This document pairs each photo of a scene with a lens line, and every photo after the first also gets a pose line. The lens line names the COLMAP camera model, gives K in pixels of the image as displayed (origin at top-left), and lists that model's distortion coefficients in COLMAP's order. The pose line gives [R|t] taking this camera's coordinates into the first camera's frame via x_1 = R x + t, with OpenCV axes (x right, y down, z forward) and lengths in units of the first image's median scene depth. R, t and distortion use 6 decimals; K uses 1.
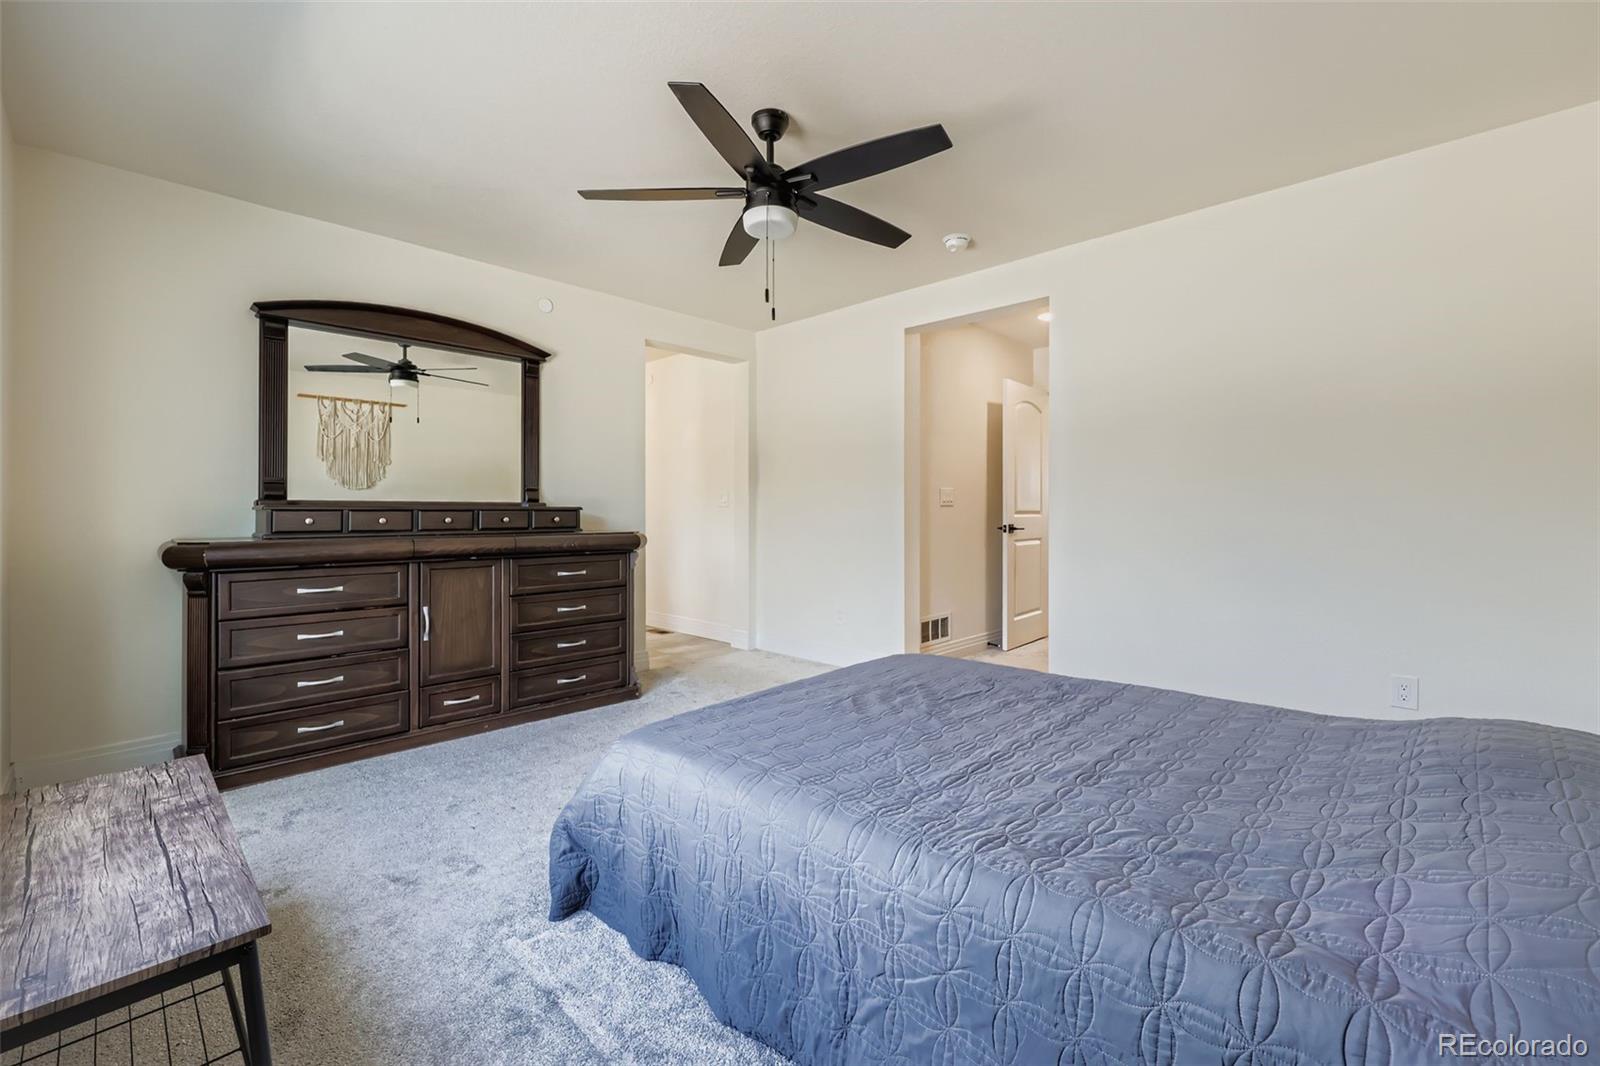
lens RADIAL K [[662.5, 0, 800.6], [0, 662.5, 508.1], [0, 0, 1]] dist [0.000294, 0.000885]
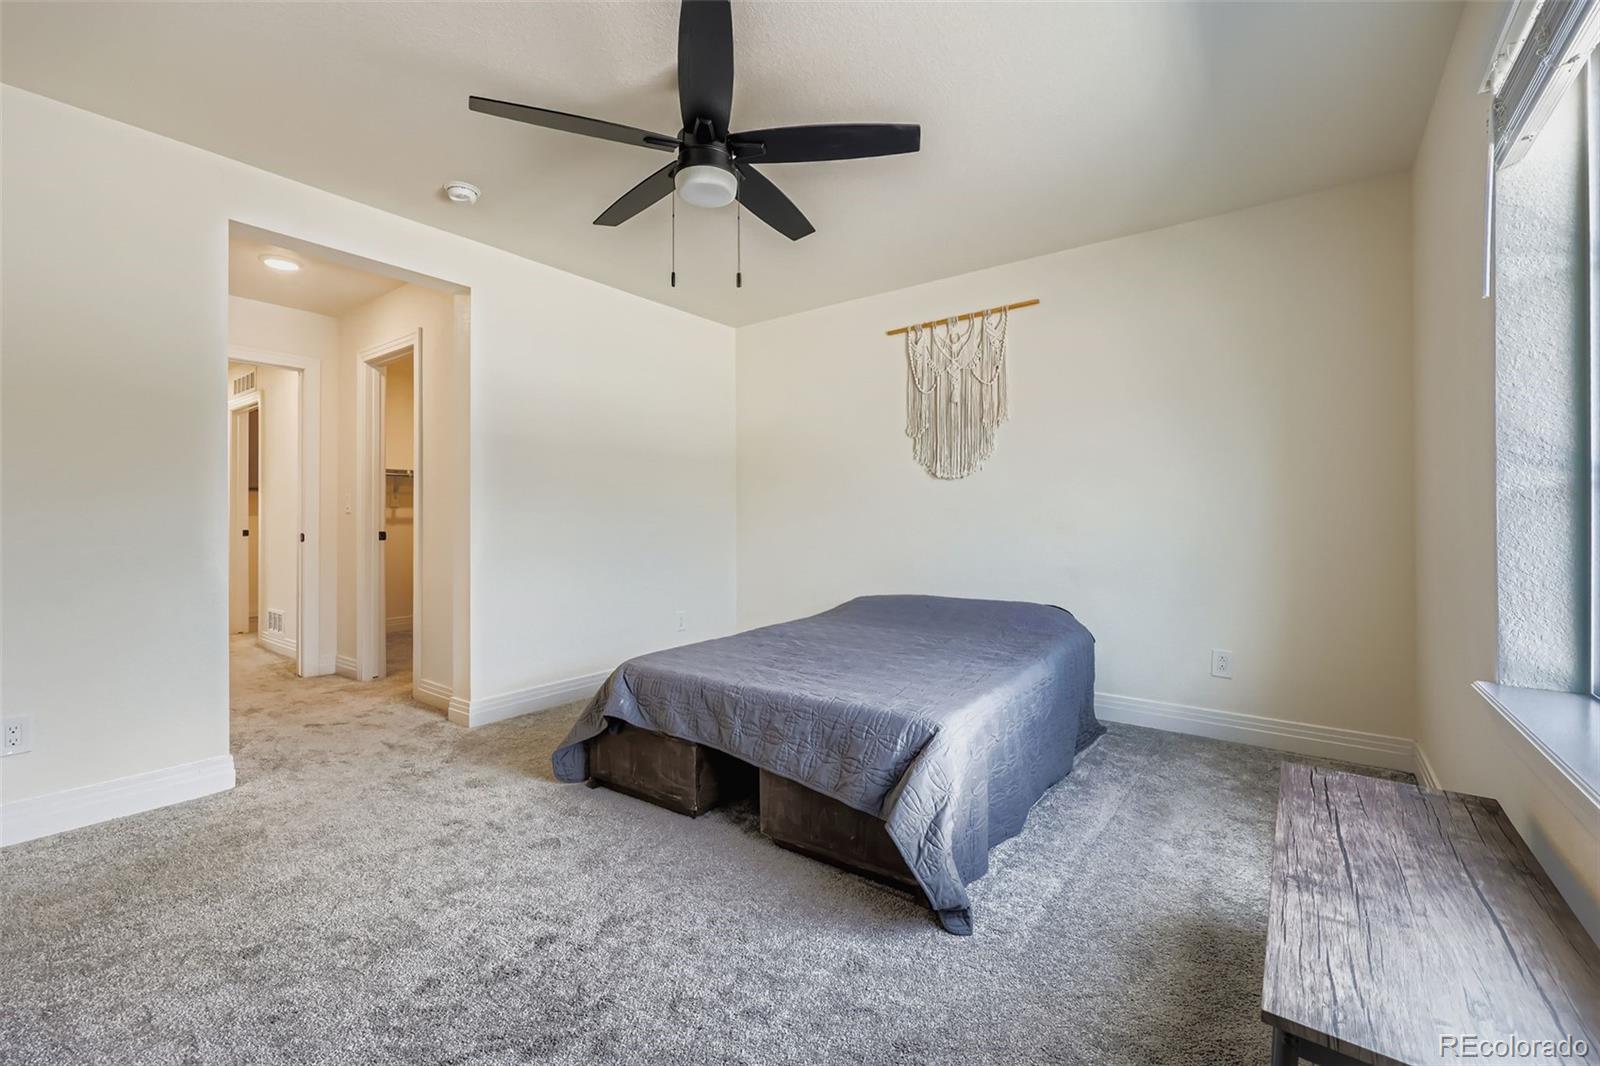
lens RADIAL K [[662.5, 0, 797.0], [0, 662.5, 526.0], [0, 0, 1]] dist [0.000294, 0.000885]
pose [[-0.113397, -0.009396, 0.993505, -1.908823], [-0.000443, 0.999956, 0.009407, 0.027765], [-0.993550, 0.000626, -0.113396, 1.985098]]
